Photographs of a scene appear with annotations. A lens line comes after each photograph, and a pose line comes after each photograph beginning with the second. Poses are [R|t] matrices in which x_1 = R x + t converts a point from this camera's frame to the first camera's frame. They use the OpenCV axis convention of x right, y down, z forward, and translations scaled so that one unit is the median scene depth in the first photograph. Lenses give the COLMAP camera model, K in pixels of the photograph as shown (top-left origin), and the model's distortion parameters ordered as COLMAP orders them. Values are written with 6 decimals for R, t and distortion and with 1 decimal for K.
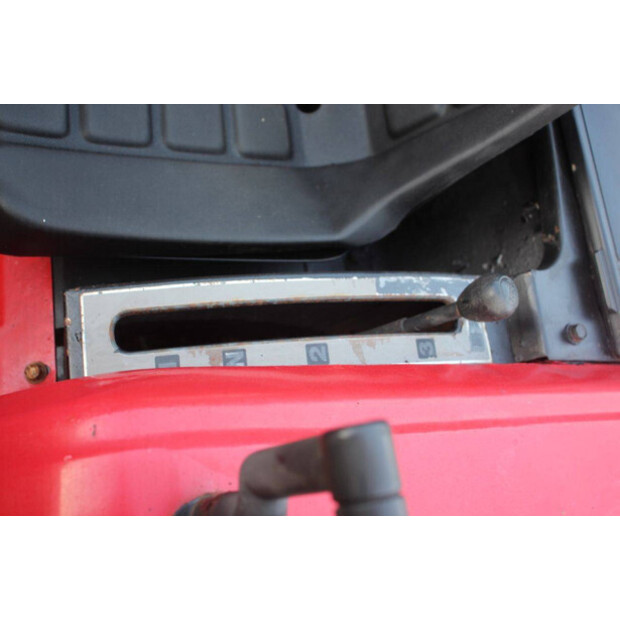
lens RADIAL K [[785.7, 0, 310.0], [0, 785.7, 310.0], [0, 0, 1]] dist [0.005361, 0.039120]
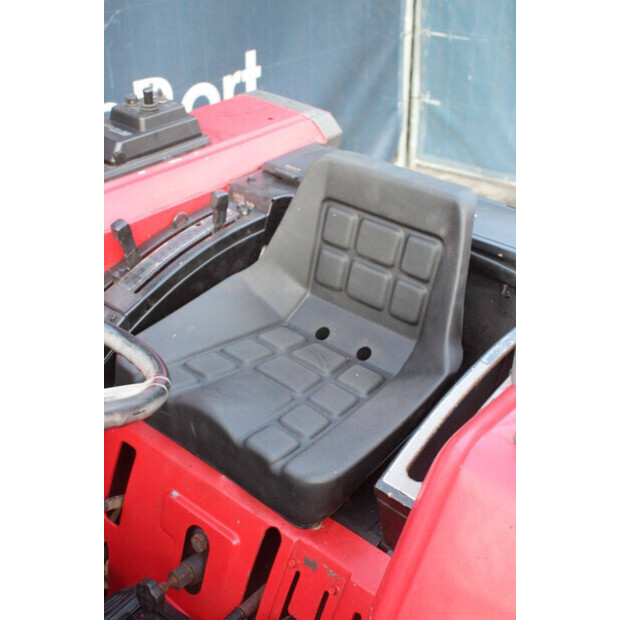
lens RADIAL K [[872.1, 0, 310.0], [0, 872.1, 310.0], [0, 0, 1]] dist [0.014830, 0.034915]
pose [[0.665602, -0.717511, 0.205310, -0.430124], [0.732078, 0.574256, -0.366458, 0.290256], [0.145037, 0.394218, 0.907500, -0.753706]]
